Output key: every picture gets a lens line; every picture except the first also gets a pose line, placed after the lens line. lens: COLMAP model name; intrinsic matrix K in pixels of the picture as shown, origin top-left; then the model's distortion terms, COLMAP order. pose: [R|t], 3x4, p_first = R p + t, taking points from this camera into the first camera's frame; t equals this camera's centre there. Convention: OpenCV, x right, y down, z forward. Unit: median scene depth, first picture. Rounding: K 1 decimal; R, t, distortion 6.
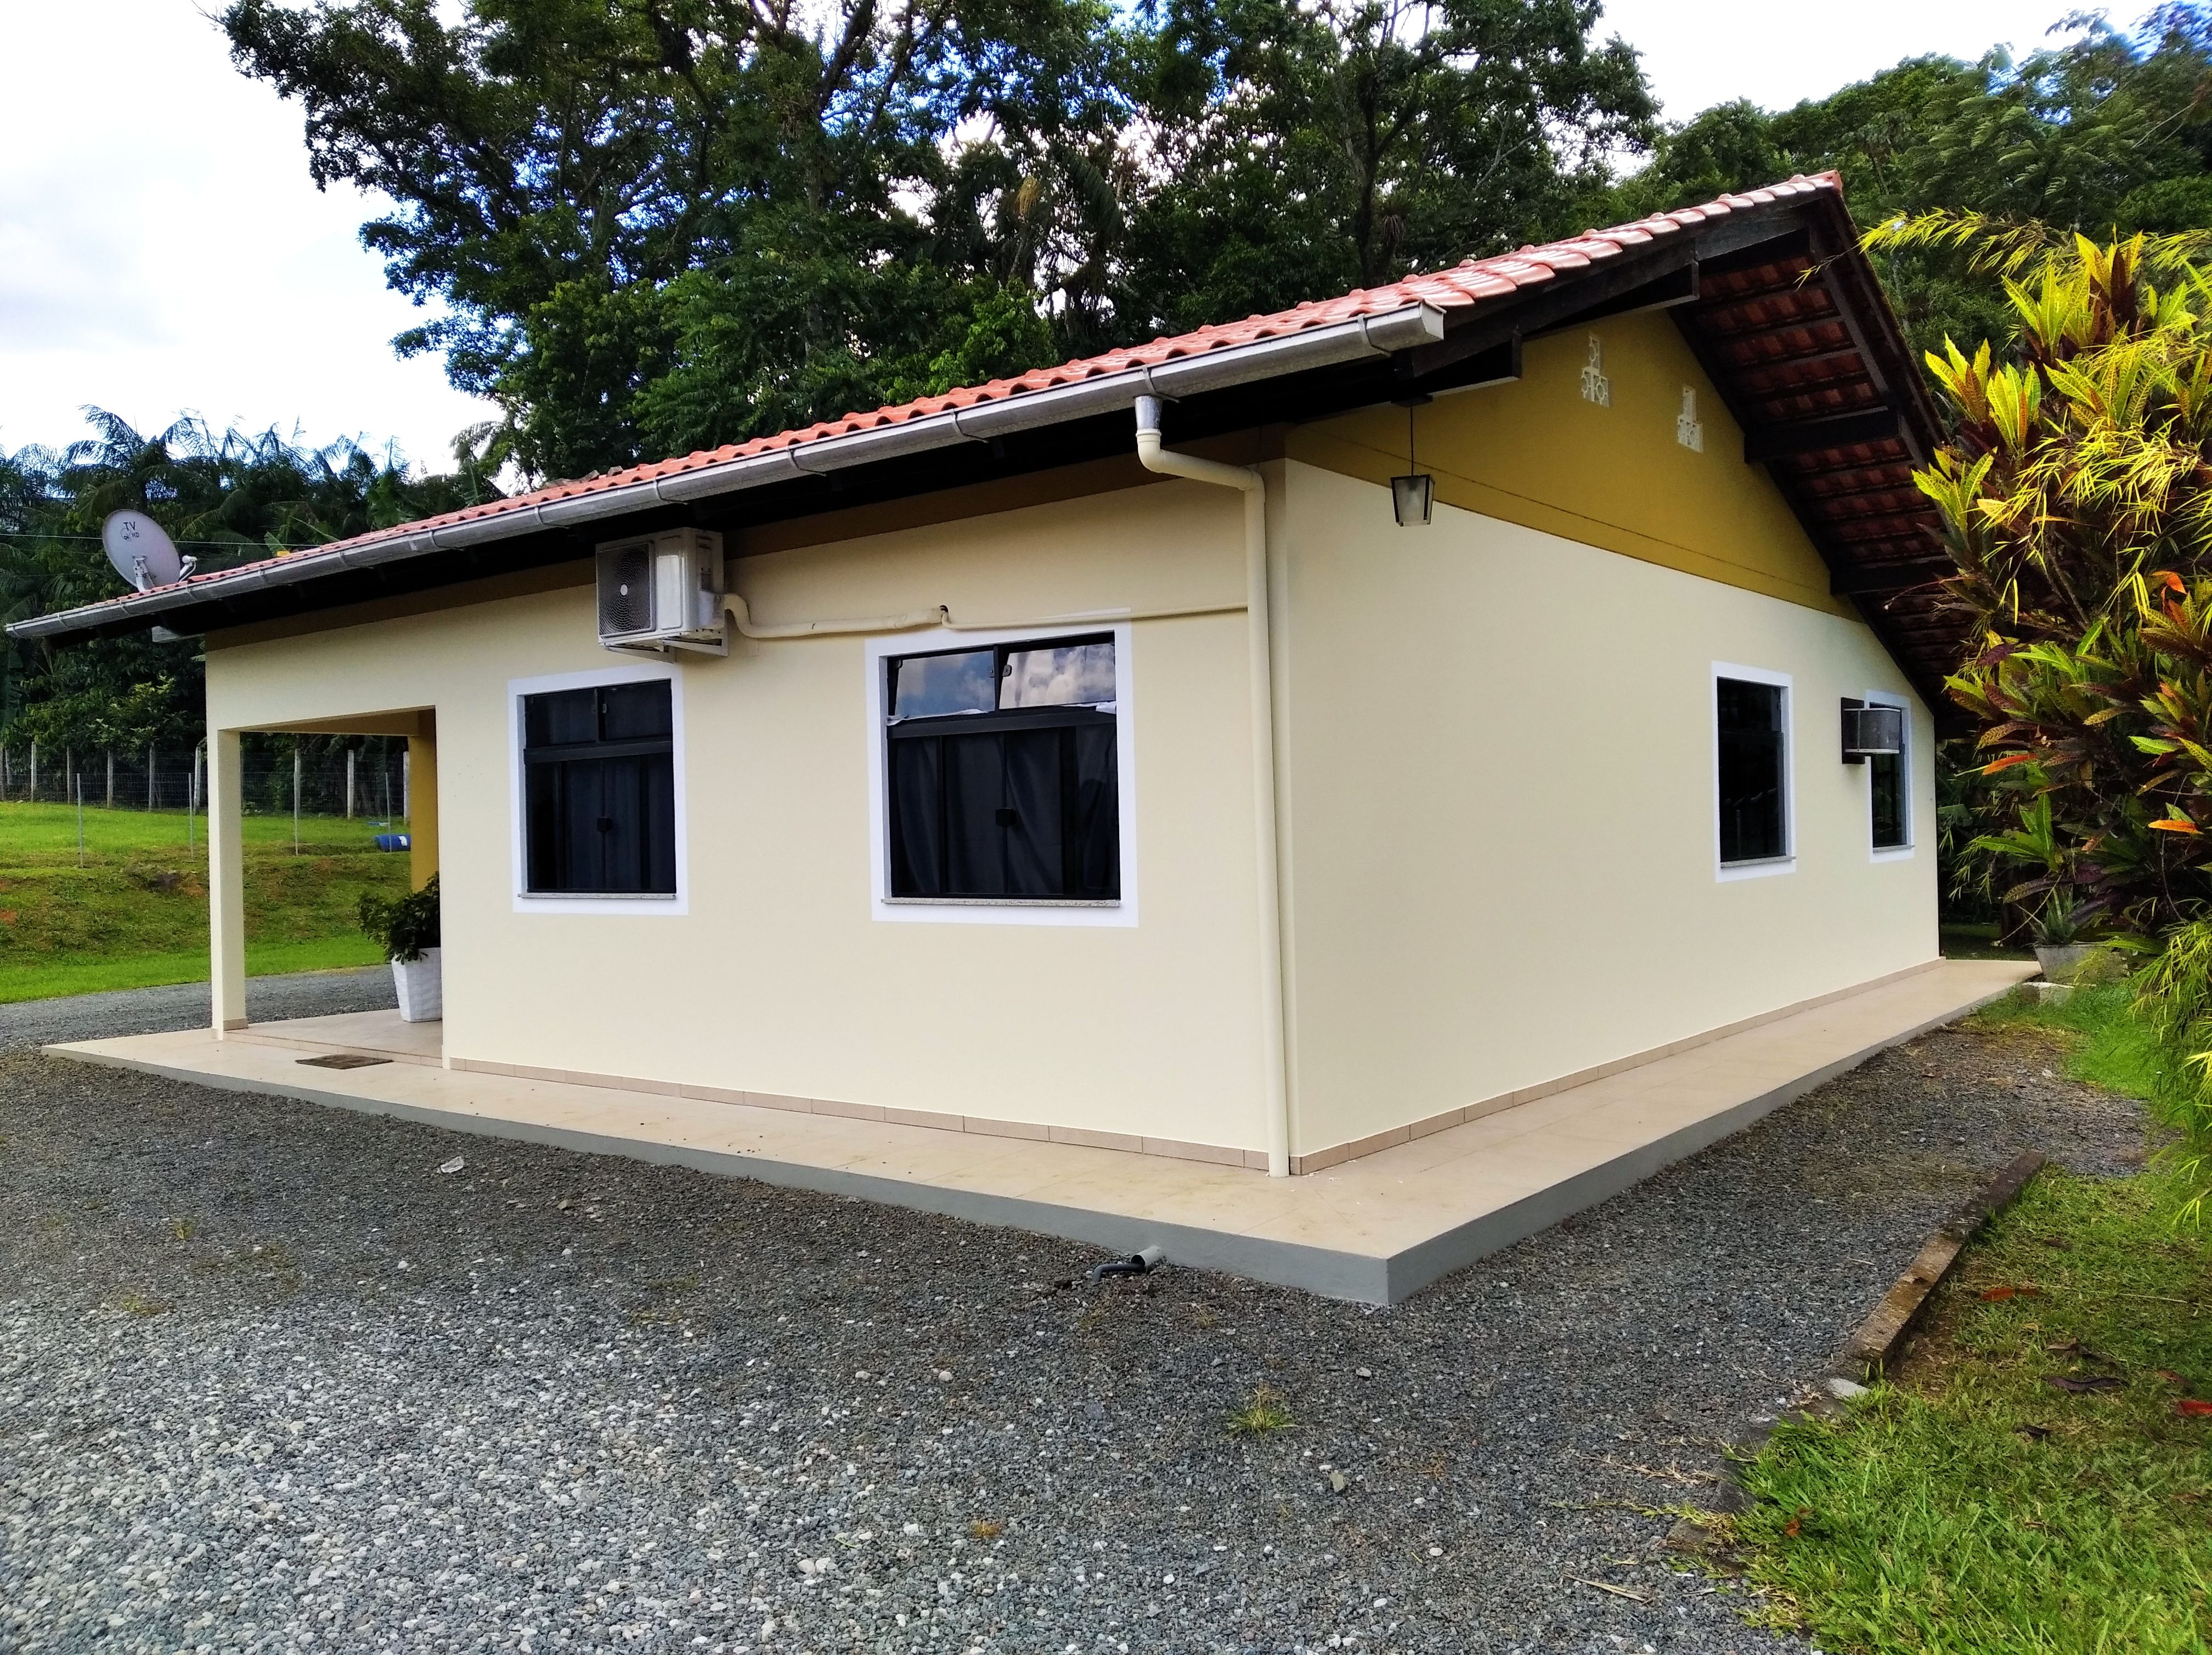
lens RADIAL K [[1734.4, 0, 1106.0], [0, 1734.4, 827.5], [0, 0, 1]] dist [0.000270, 0.003645]
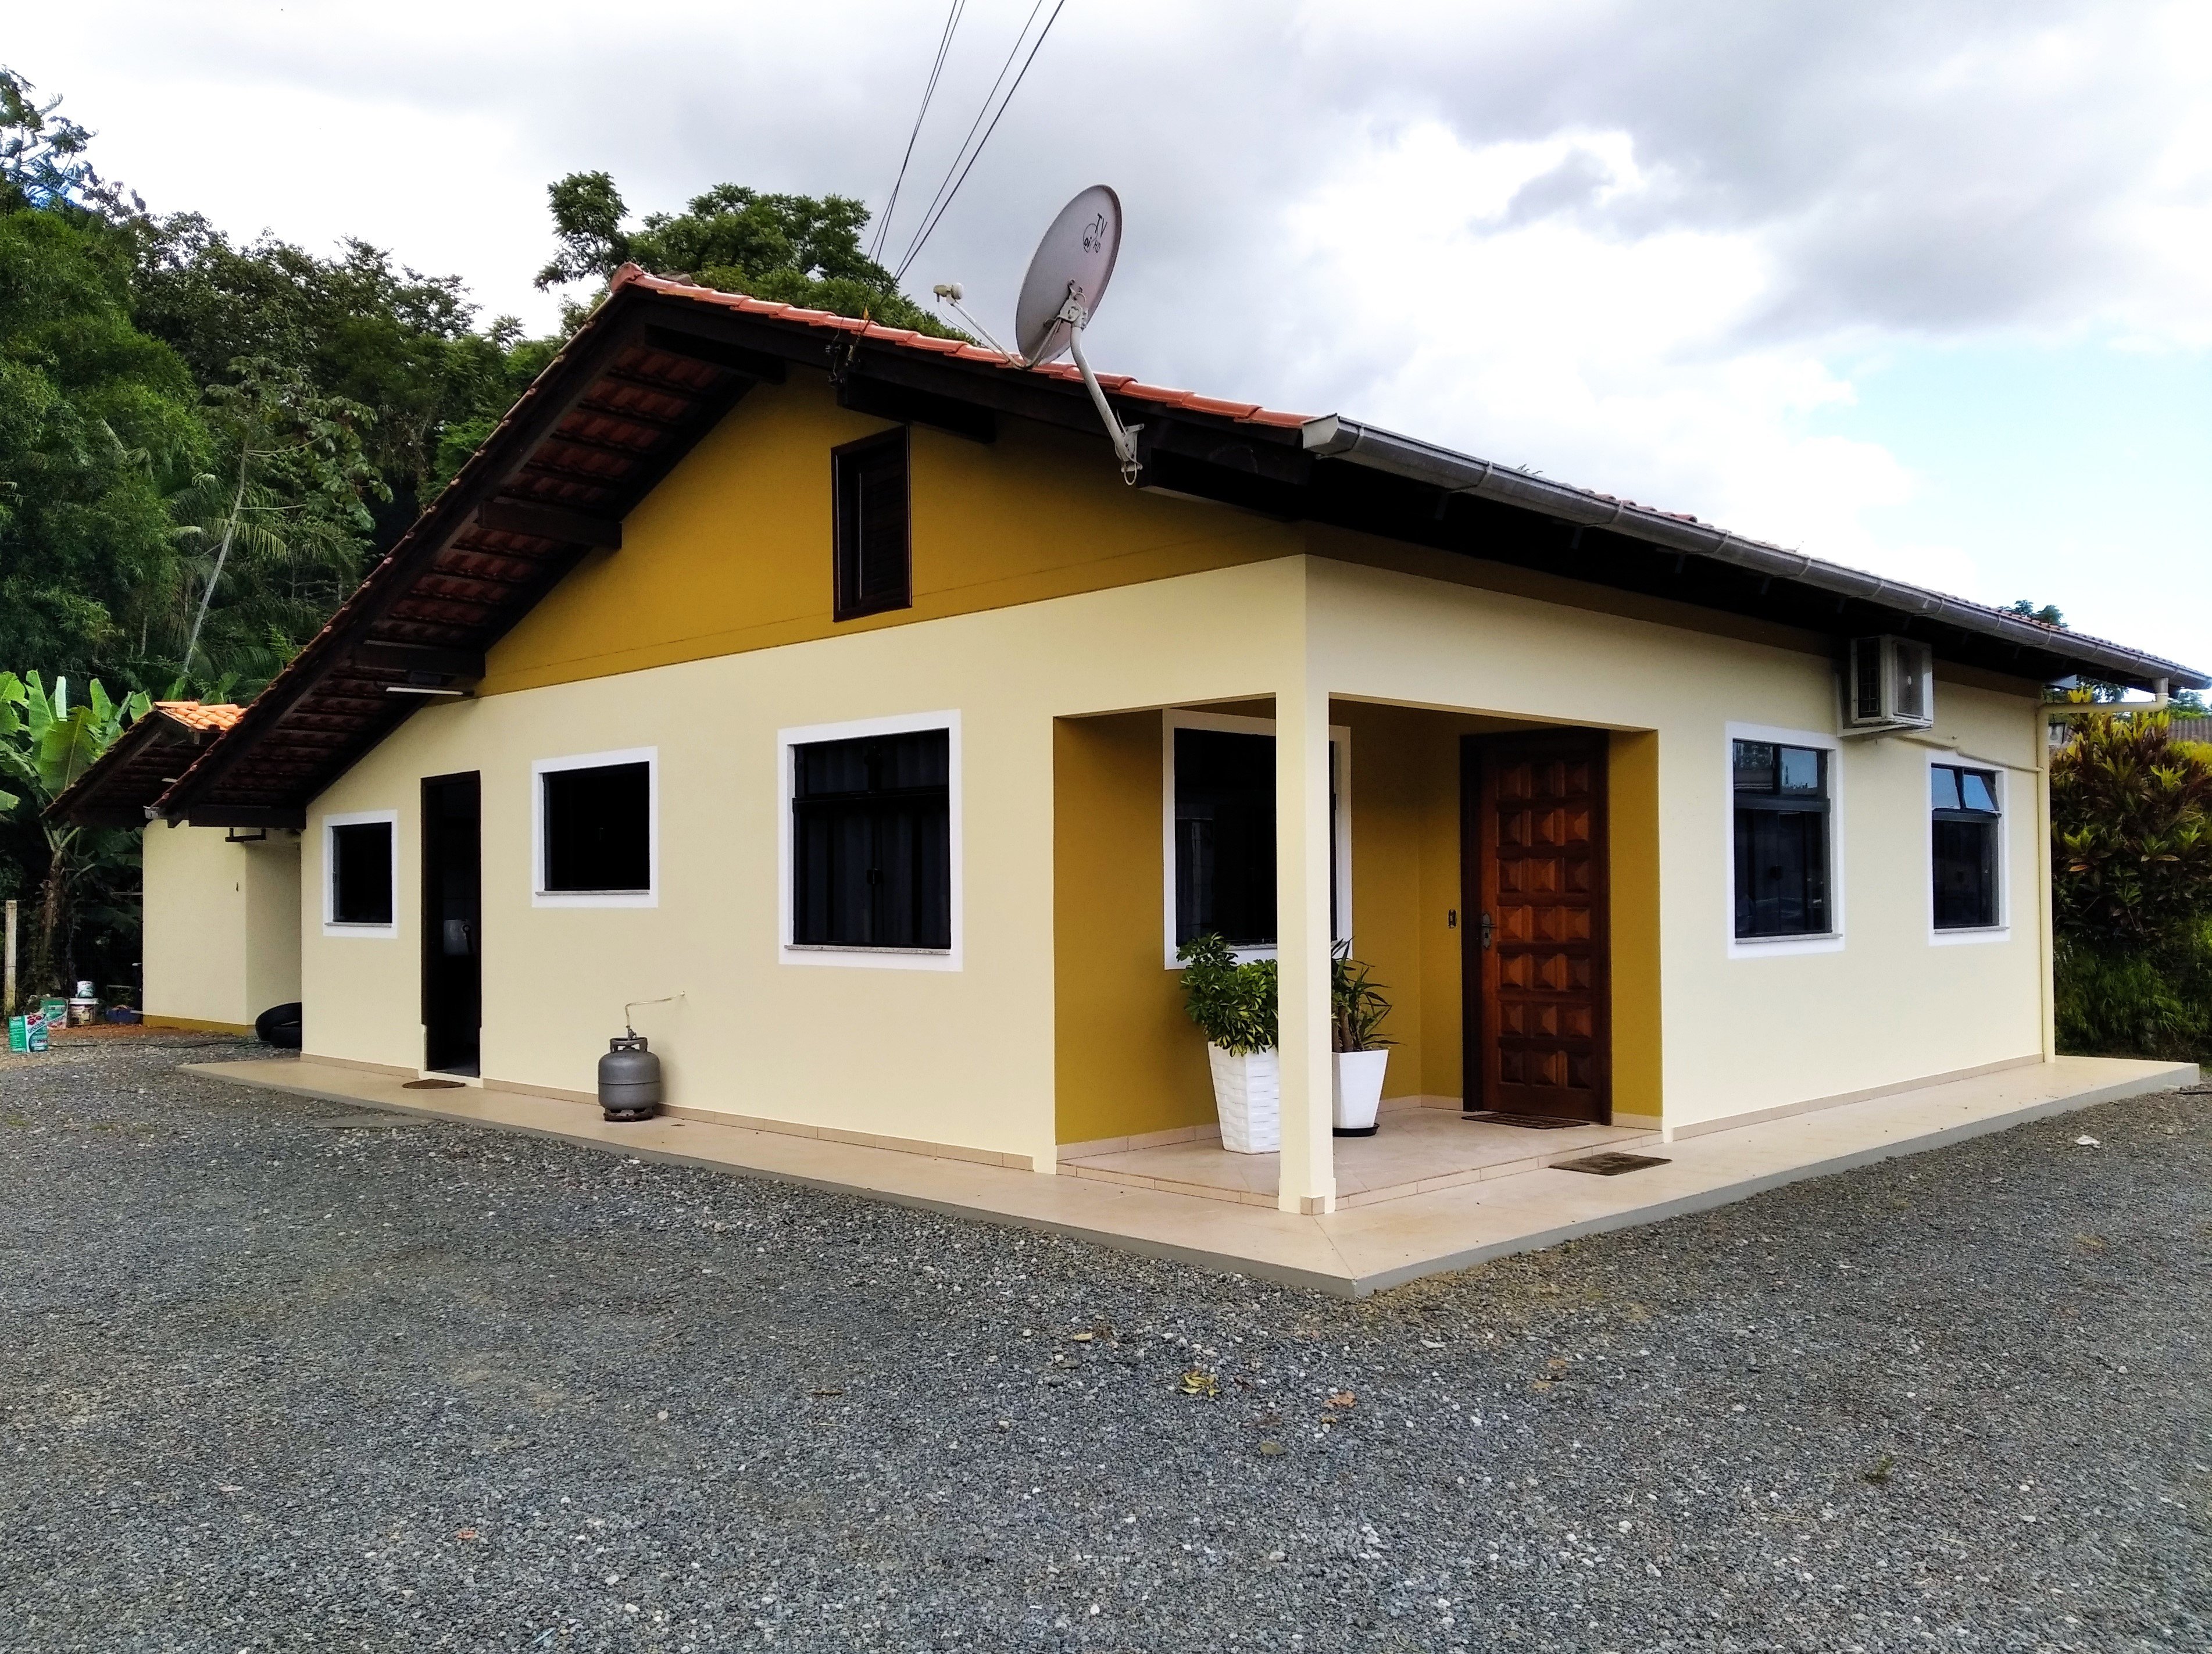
lens RADIAL K [[1777.0, 0, 1106.0], [0, 1777.0, 827.0], [0, 0, 1]] dist [0.085310, 0.000147]
pose [[0.122716, 0.067727, 0.990128, -0.513724], [0.023593, 0.997188, -0.071134, 0.014227], [-0.992161, 0.032089, 0.120773, 0.450205]]
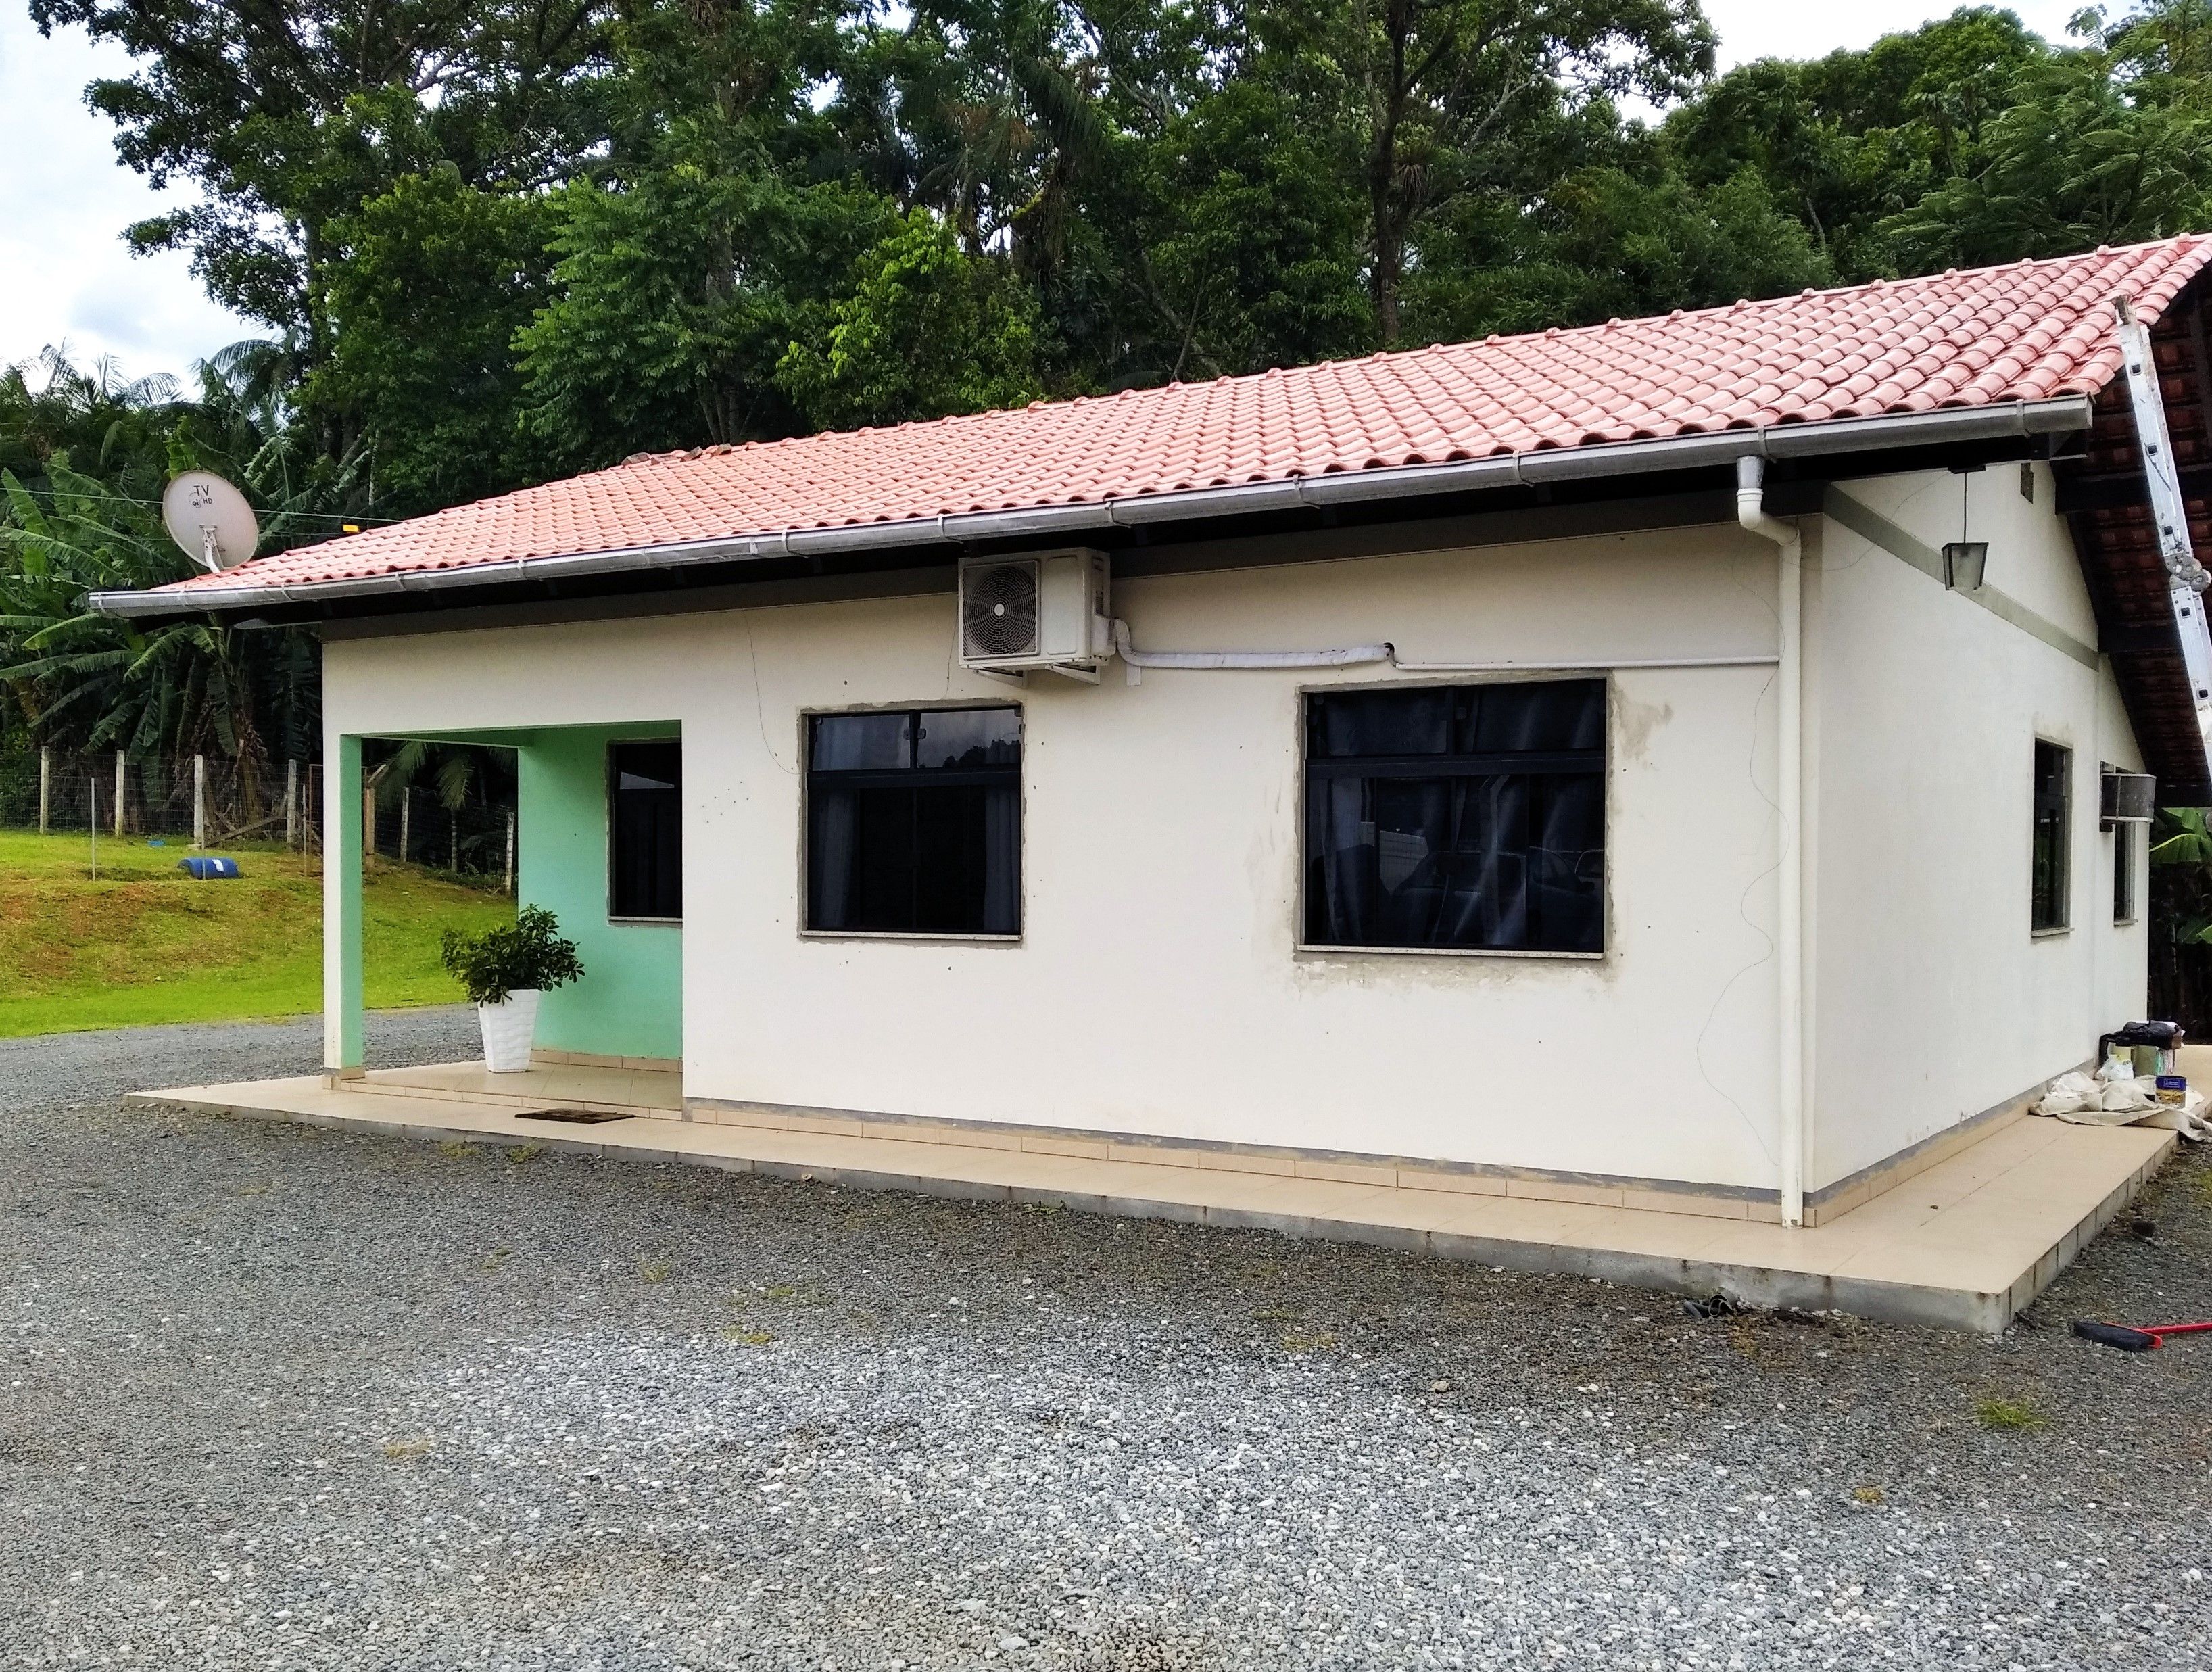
lens RADIAL K [[2118.0, 0, 1105.2], [0, 2118.0, 942.5], [0, 0, 1]] dist [0.075019, -0.108691]
pose [[0.993857, 0.025258, 0.107753, -0.109123], [-0.028552, 0.999167, 0.029143, 0.002515], [-0.106927, -0.032040, 0.993750, -0.049084]]
